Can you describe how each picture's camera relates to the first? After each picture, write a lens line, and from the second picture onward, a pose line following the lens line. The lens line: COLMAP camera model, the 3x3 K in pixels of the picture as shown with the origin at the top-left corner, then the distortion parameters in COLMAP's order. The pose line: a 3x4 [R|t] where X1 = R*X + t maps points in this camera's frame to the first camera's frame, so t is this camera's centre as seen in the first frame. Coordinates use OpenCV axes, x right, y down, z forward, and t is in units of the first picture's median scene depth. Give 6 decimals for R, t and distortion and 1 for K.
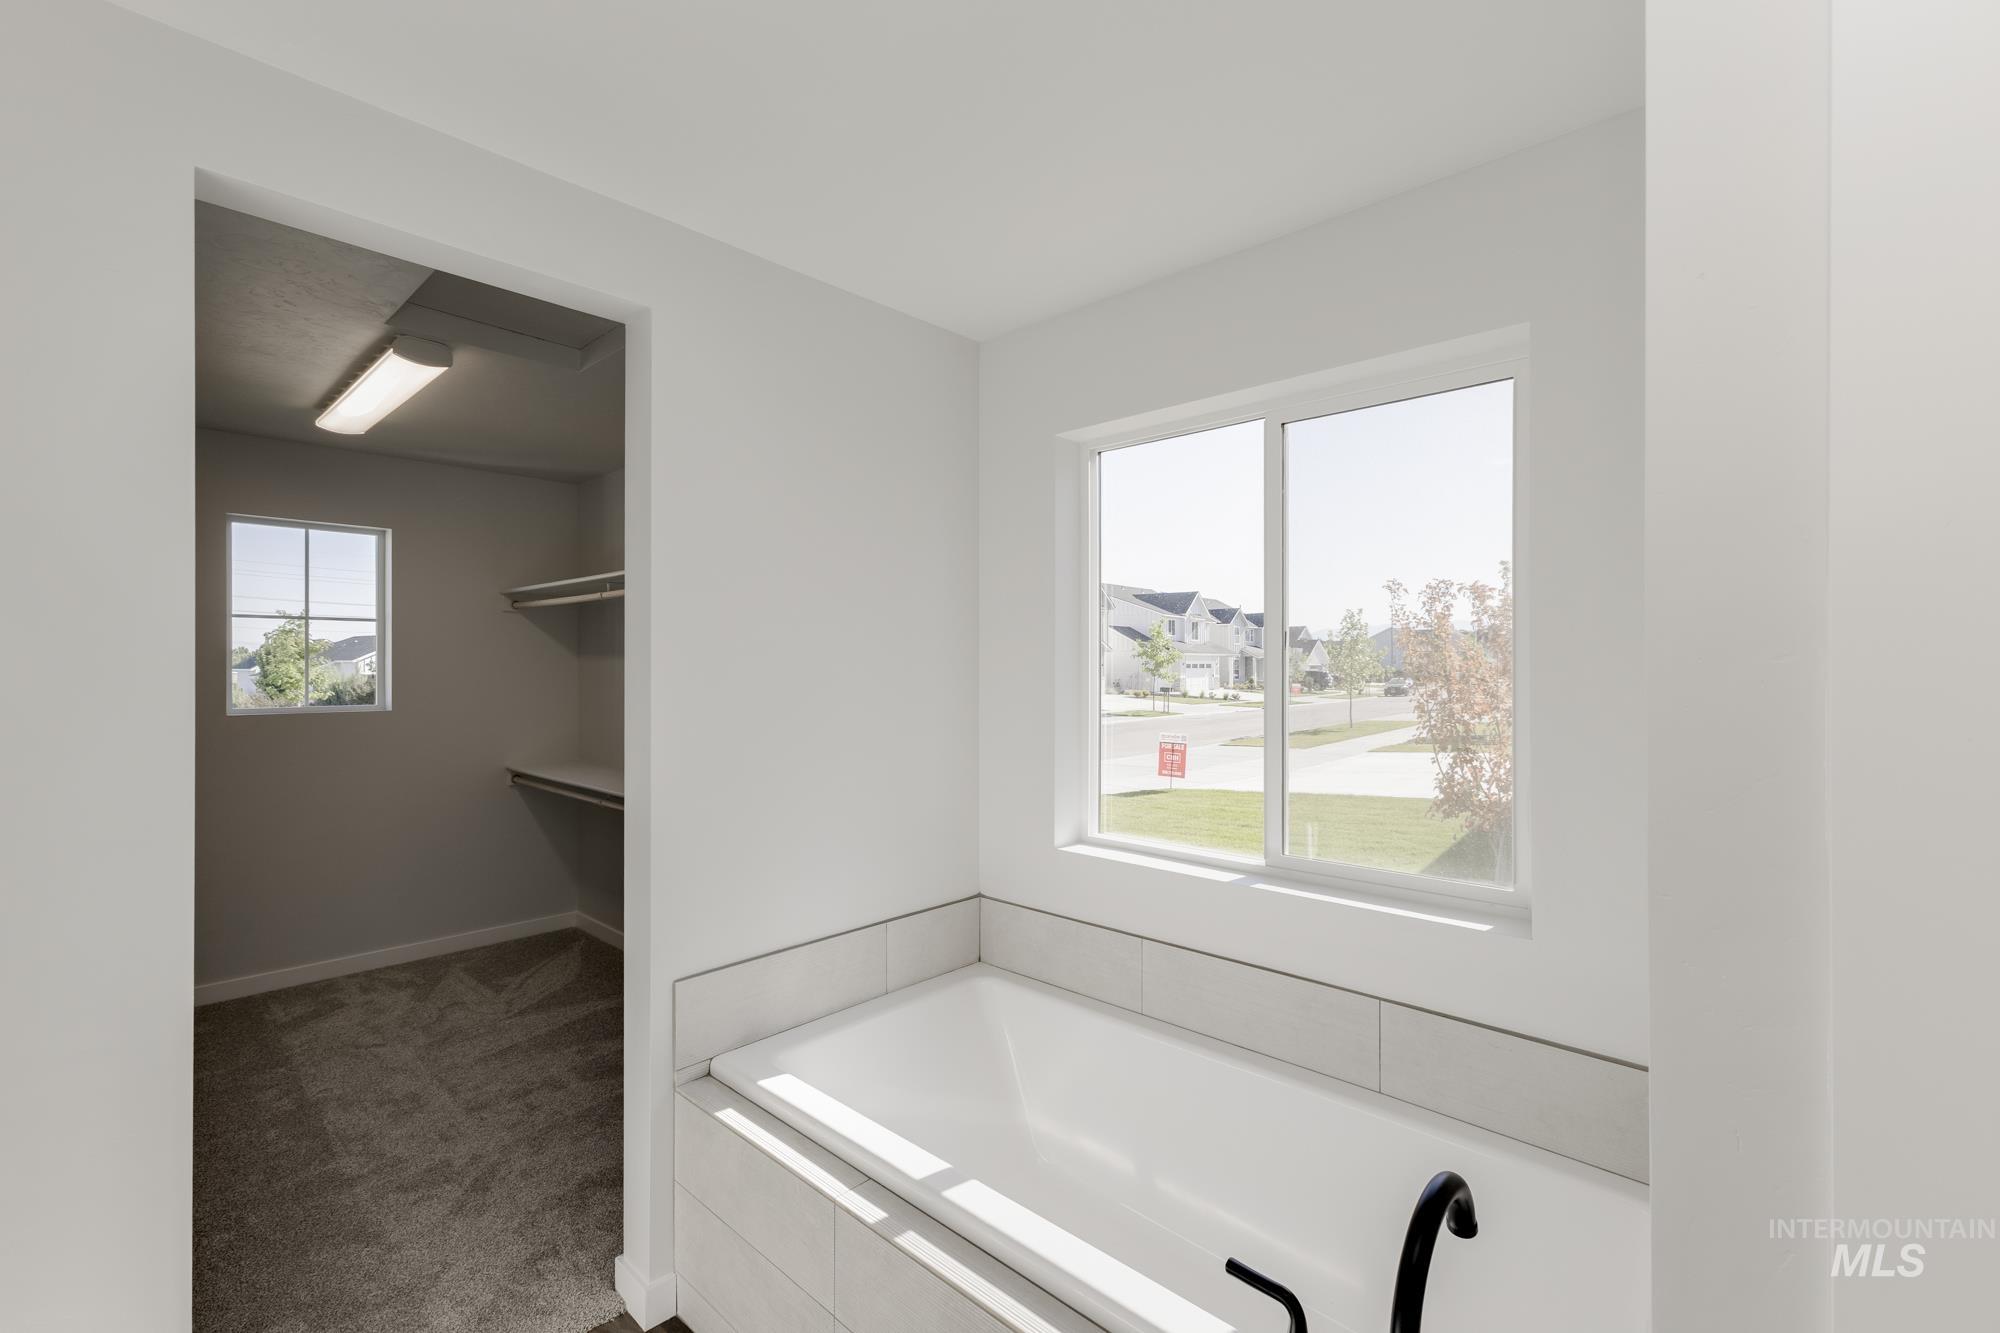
lens RADIAL K [[866.6, 0, 1009.5], [0, 866.6, 661.2], [0, 0, 1]] dist [0.002136, -0.004531]
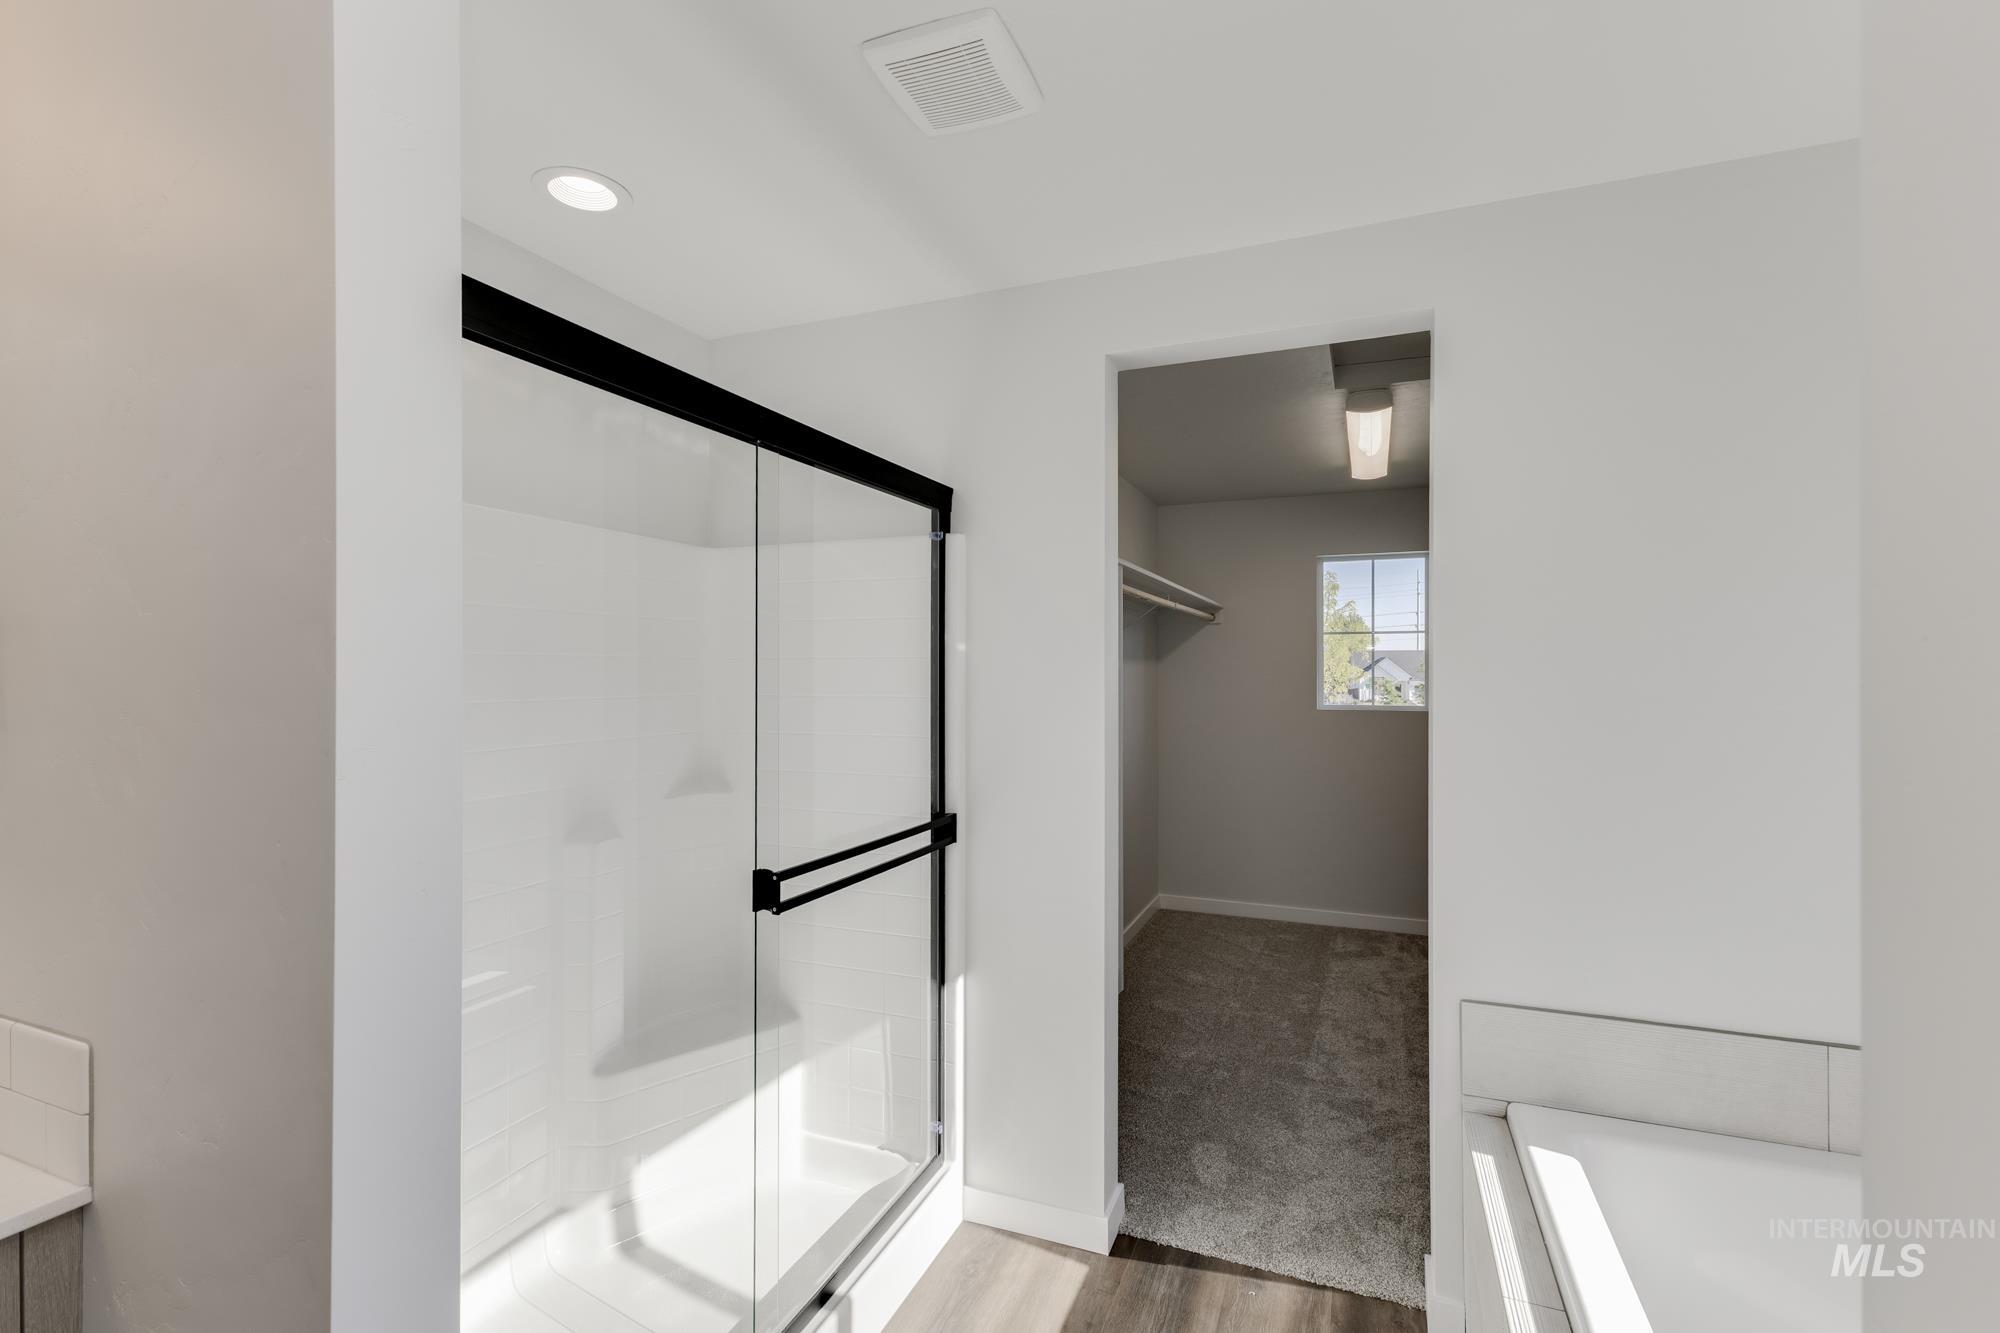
lens RADIAL K [[869.6, 0, 1020.3], [0, 869.6, 672.2], [0, 0, 1]] dist [0.000176, 0.000162]
pose [[0.352091, 0.001450, -0.935965, 0.250983], [0.003958, 0.999988, 0.003038, 0.000791], [0.935957, -0.004775, 0.352081, 0.150321]]
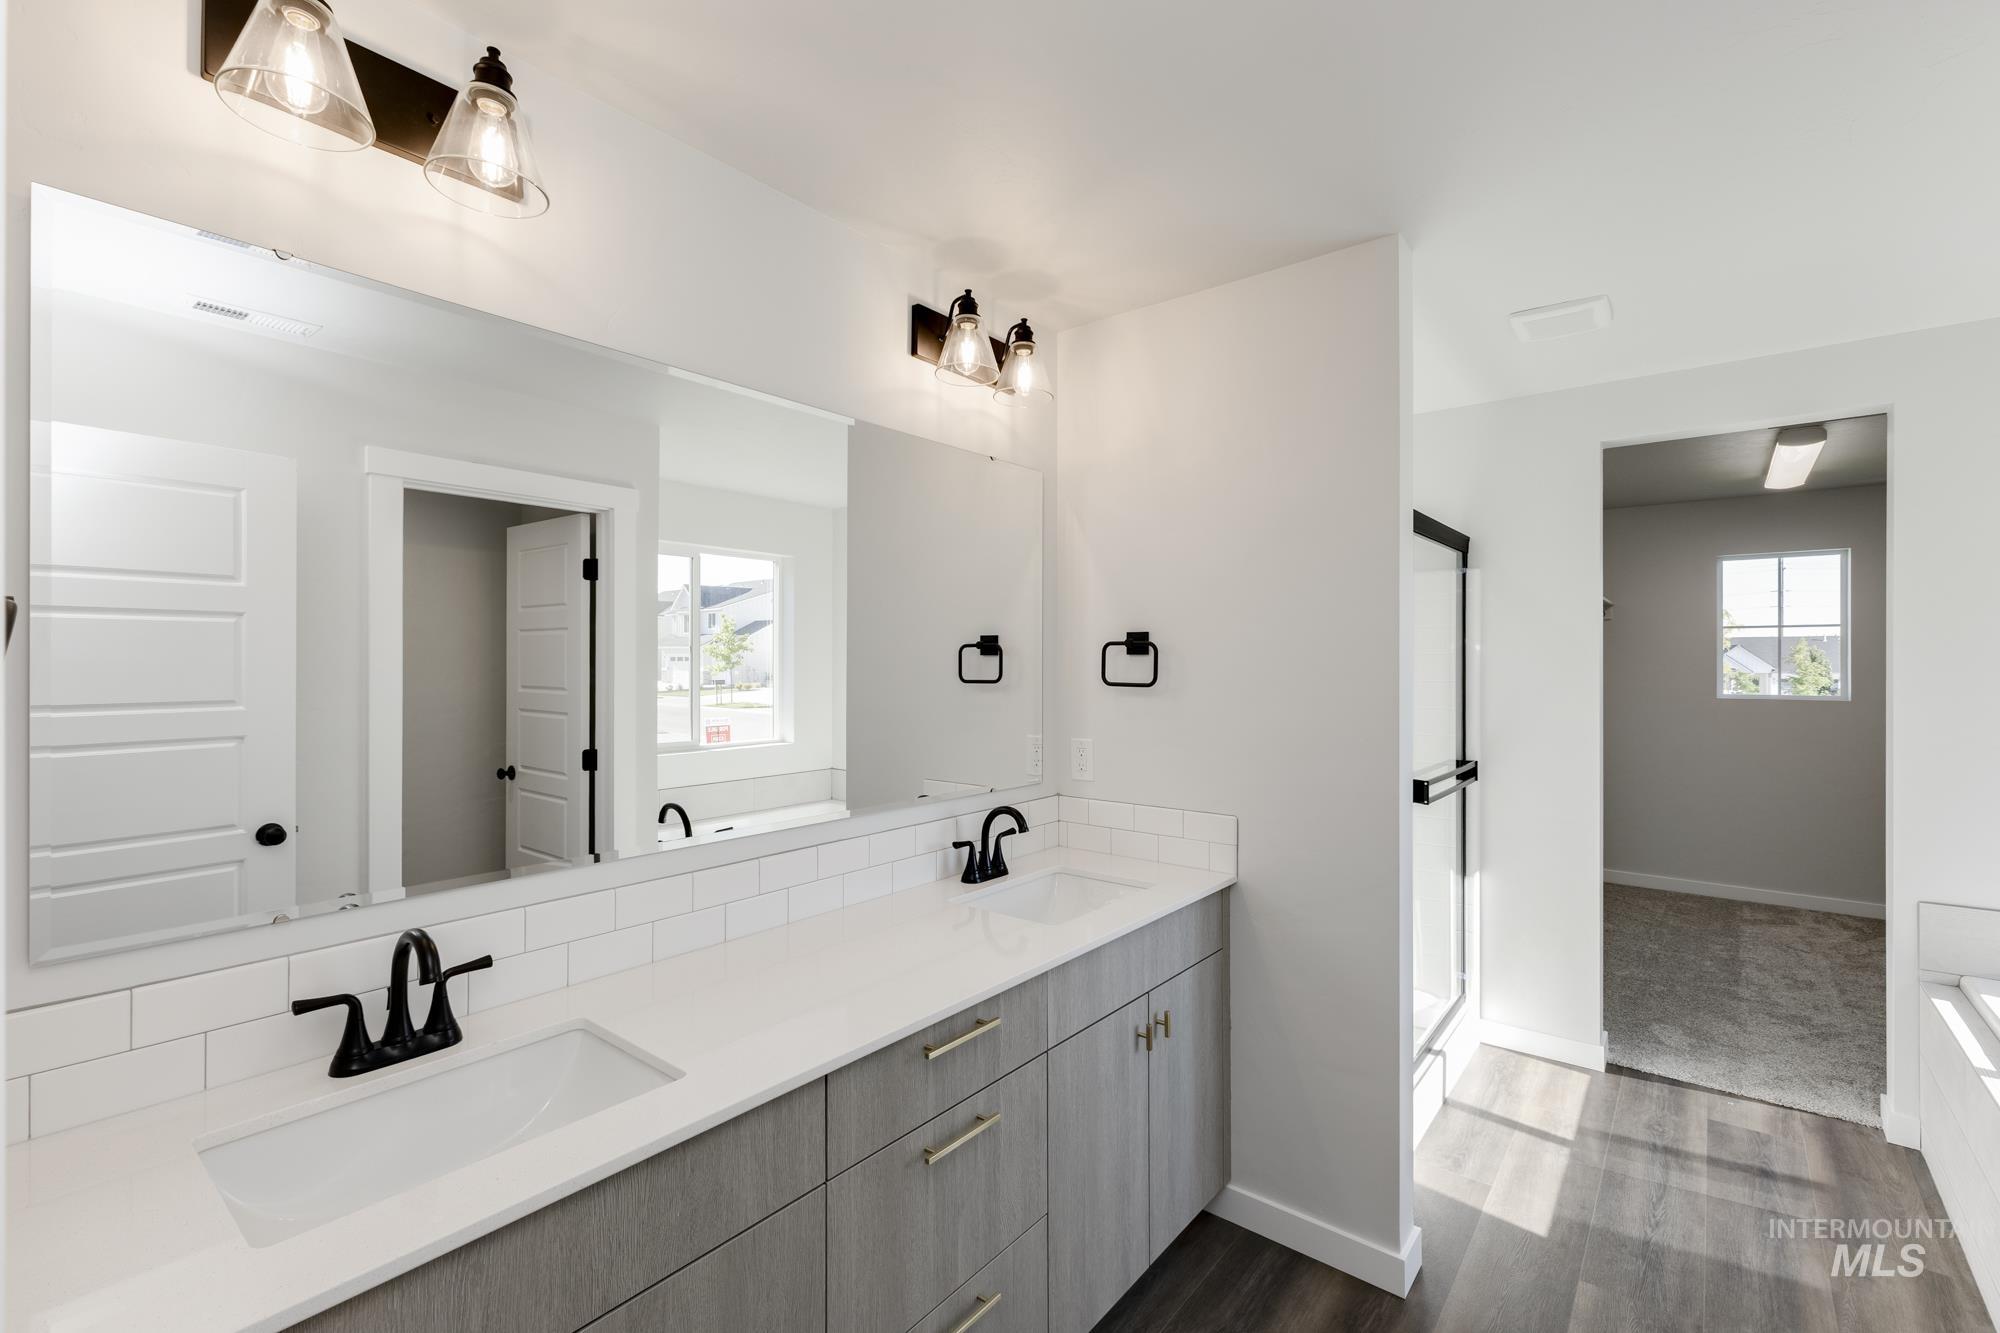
lens RADIAL K [[866.6, 0, 1009.5], [0, 866.6, 661.2], [0, 0, 1]] dist [0.002136, -0.004531]
pose [[0.060735, 0.000619, -0.998154, 0.627847], [0.003917, 0.999992, 0.000859, -0.005223], [0.998146, -0.003962, 0.060732, -0.352088]]
